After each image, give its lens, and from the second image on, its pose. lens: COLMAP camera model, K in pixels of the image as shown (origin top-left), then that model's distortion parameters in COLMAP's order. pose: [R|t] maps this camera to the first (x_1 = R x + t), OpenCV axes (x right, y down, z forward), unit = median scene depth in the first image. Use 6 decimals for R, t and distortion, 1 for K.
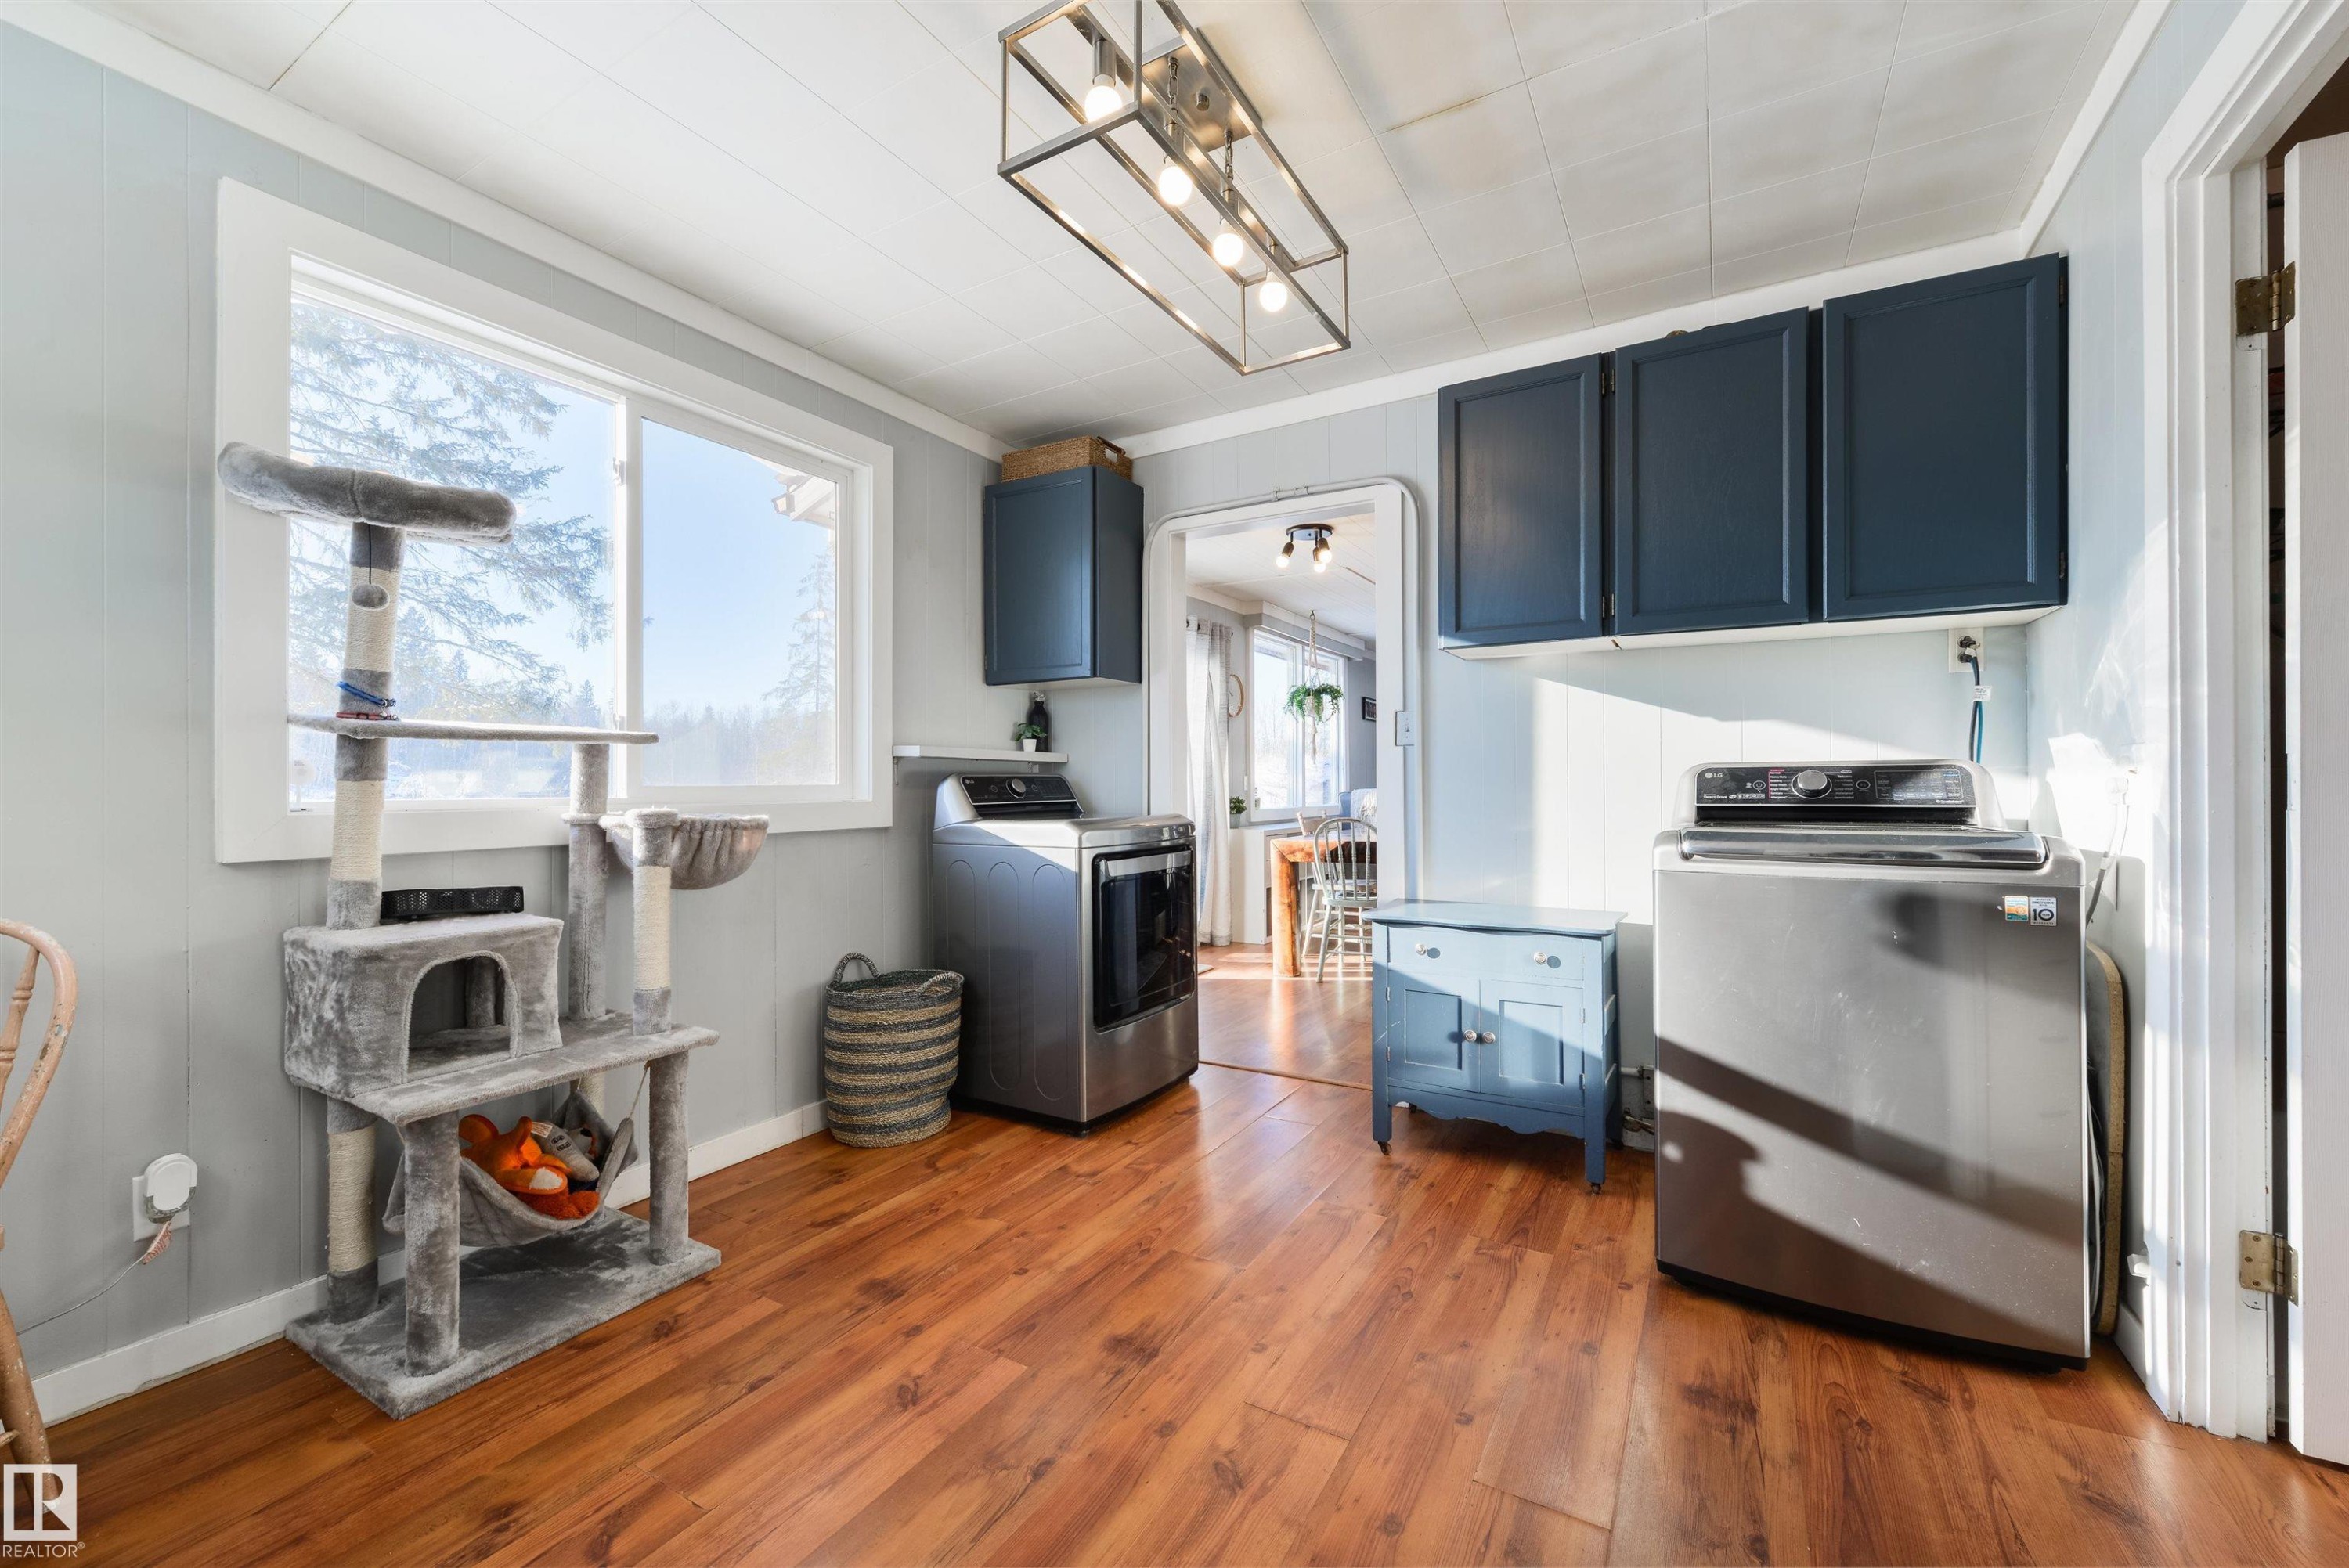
lens RADIAL K [[921.2, 0, 1198.5], [0, 921.2, 784.1], [0, 0, 1]] dist [0.000465, -0.000413]
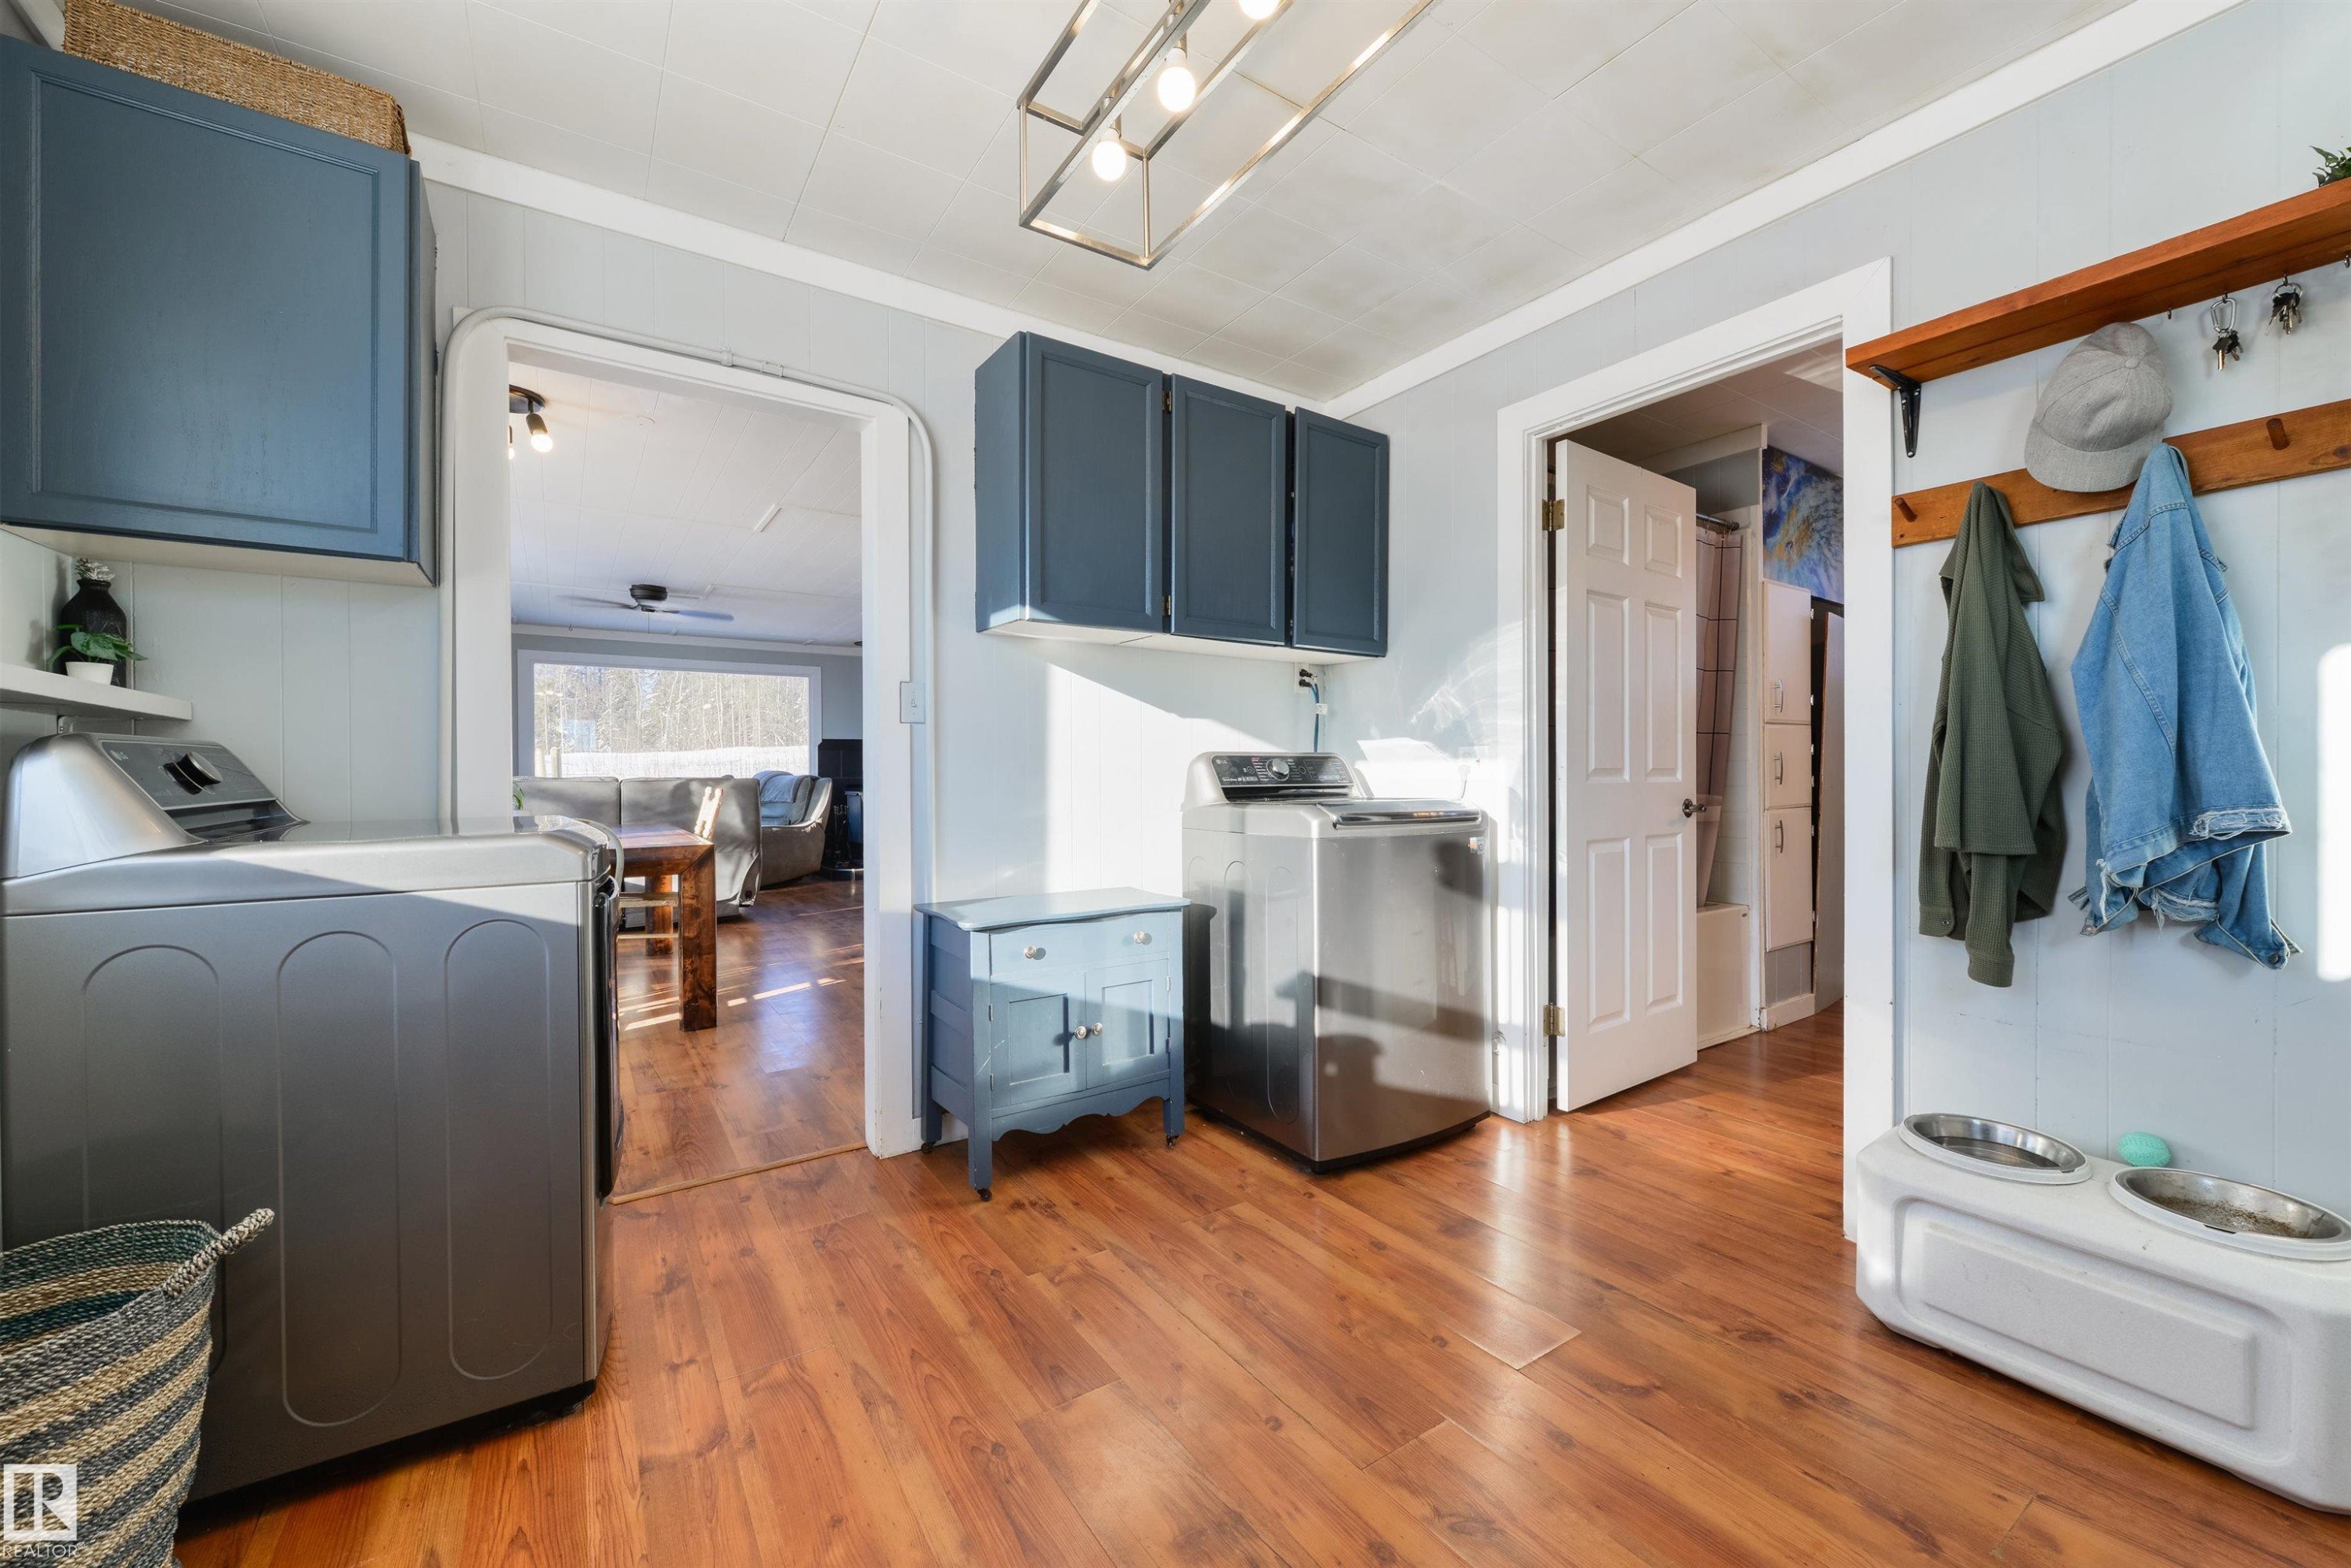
lens RADIAL K [[922.1, 0, 1181.9], [0, 922.1, 776.2], [0, 0, 1]] dist [0.000465, -0.000413]
pose [[0.437306, -0.000421, 0.899313, -0.541080], [0.000476, 1.000000, 0.000237, 0.008715], [-0.899313, 0.000325, 0.437306, 0.514434]]
